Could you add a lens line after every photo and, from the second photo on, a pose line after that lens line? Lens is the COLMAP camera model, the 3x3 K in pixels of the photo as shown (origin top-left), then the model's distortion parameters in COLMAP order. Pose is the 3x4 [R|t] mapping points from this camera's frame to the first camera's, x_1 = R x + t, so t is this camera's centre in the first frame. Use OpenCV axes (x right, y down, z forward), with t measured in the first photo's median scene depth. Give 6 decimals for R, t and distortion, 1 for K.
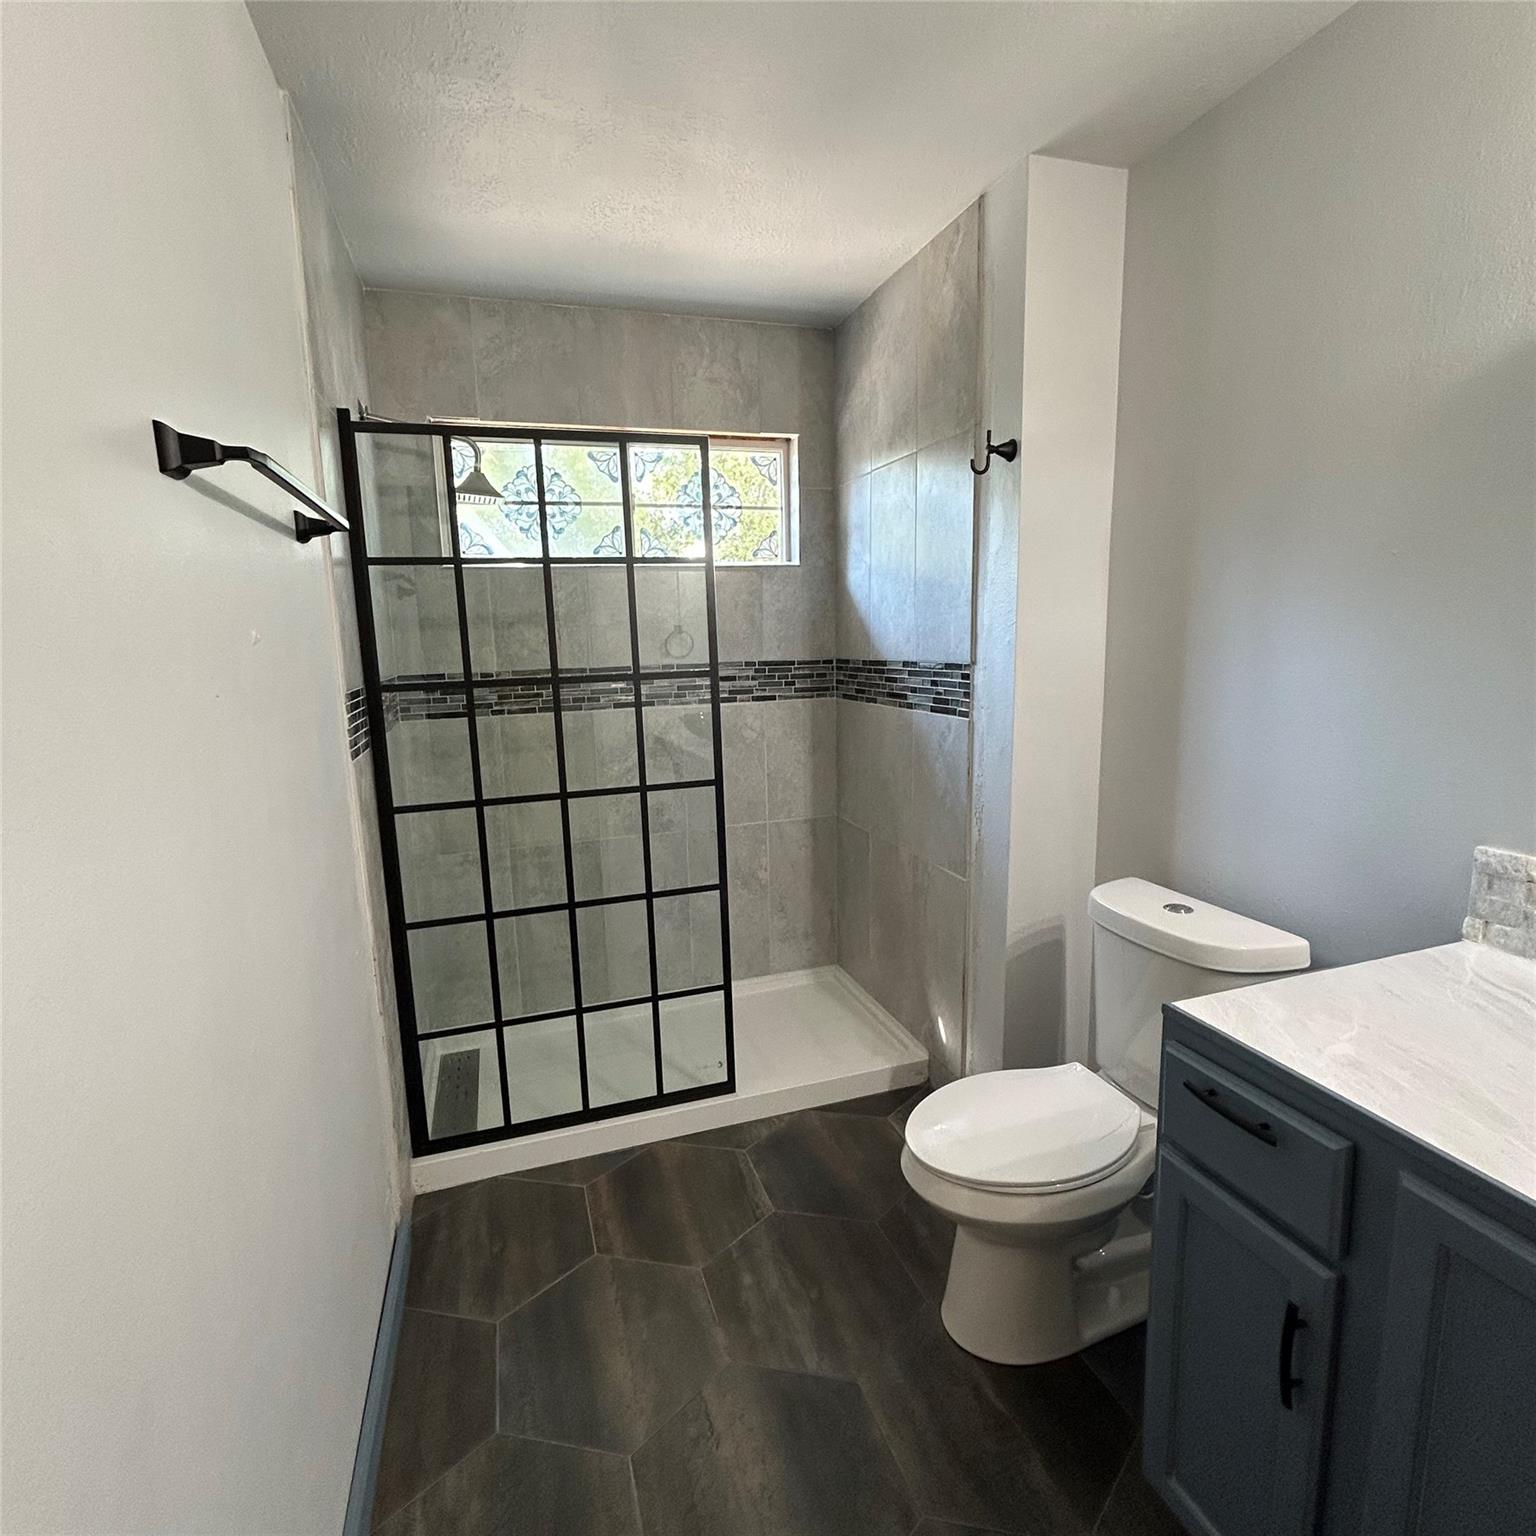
lens RADIAL K [[822.6, 0, 769.4], [0, 822.6, 771.8], [0, 0, 1]] dist [-0.012705, 0.008860]
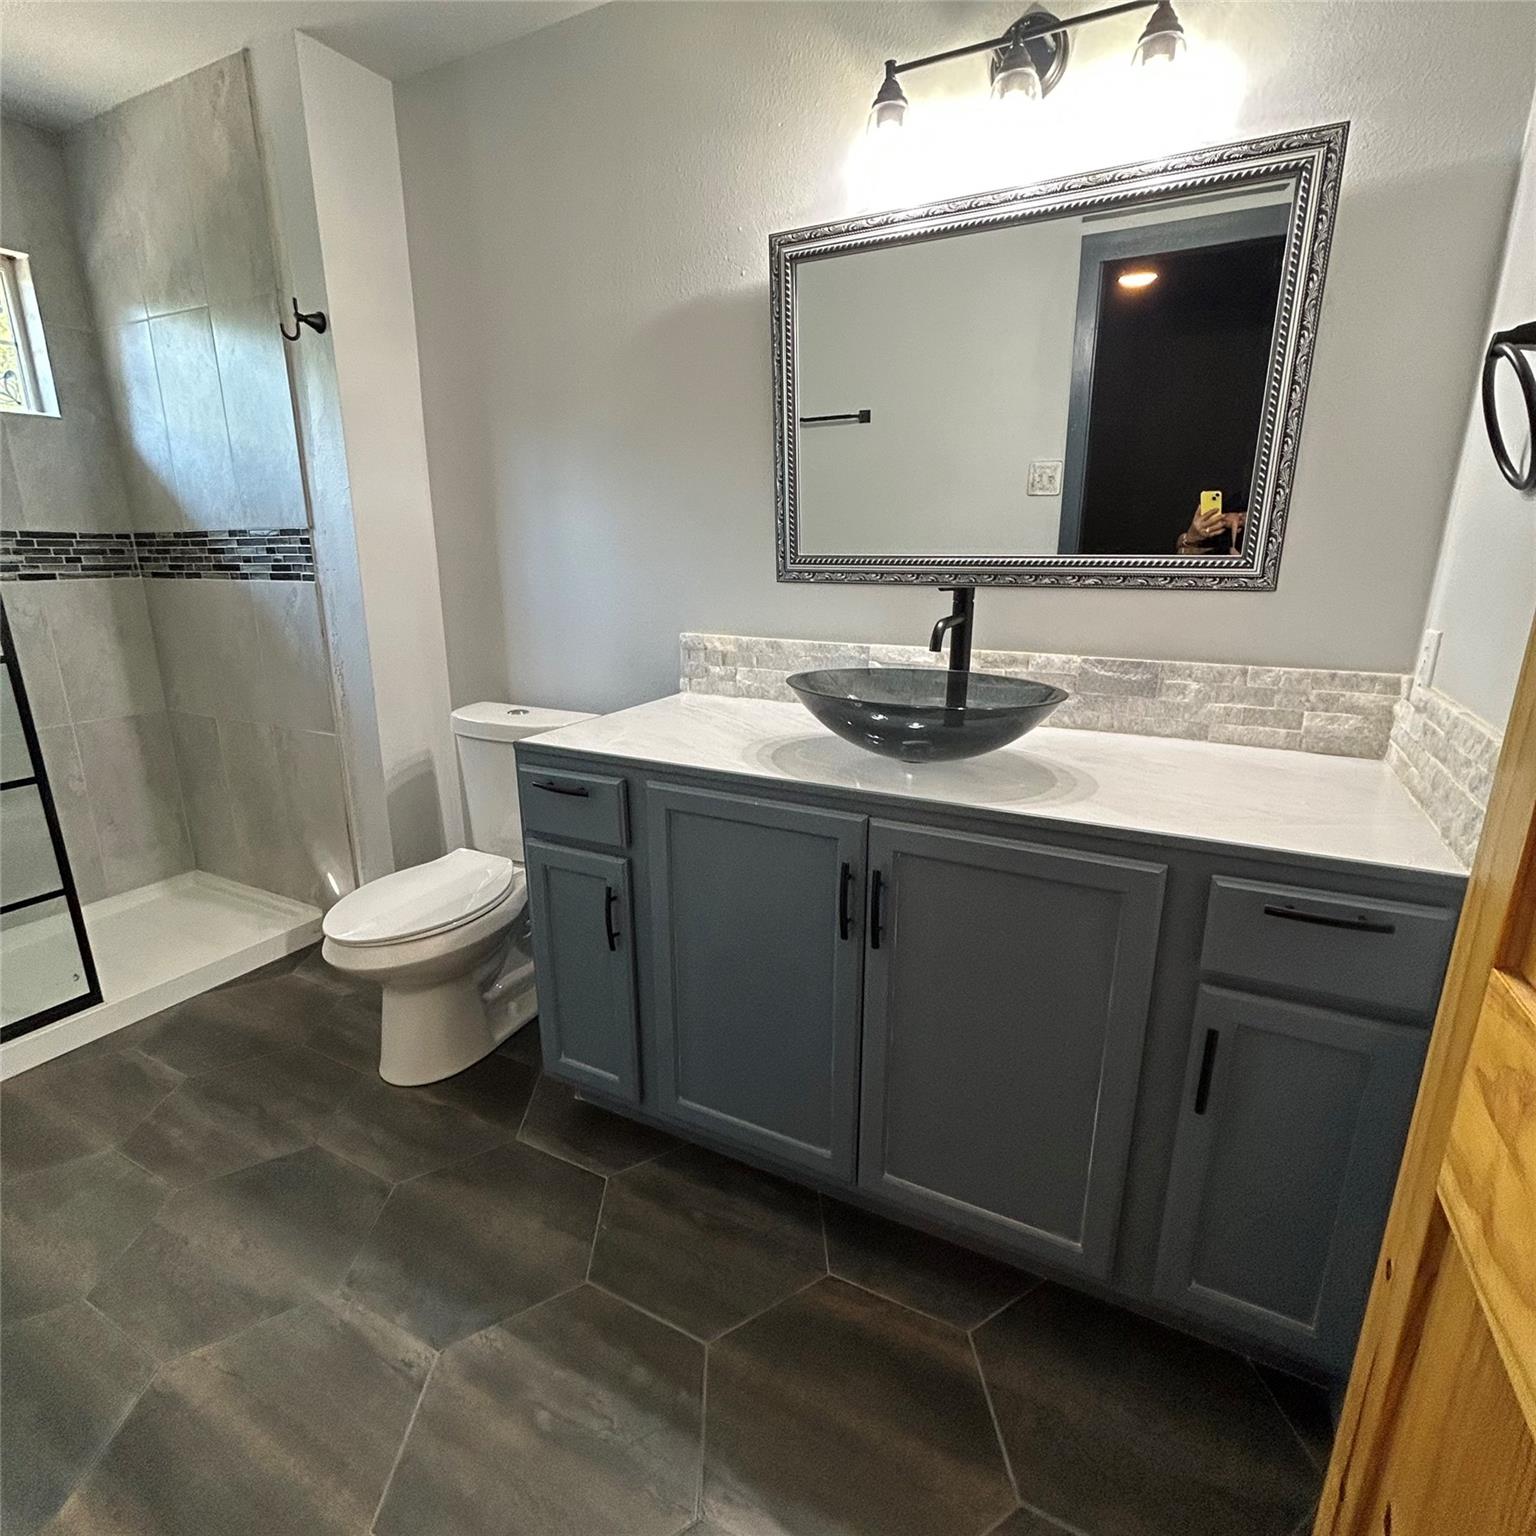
lens RADIAL K [[822.6, 0, 769.4], [0, 822.6, 771.8], [0, 0, 1]] dist [-0.012705, 0.008860]
pose [[0.717706, -0.157421, 0.678319, -0.095346], [0.096536, 0.987199, 0.126963, 0.101760], [-0.689622, -0.025641, 0.723715, -0.184054]]
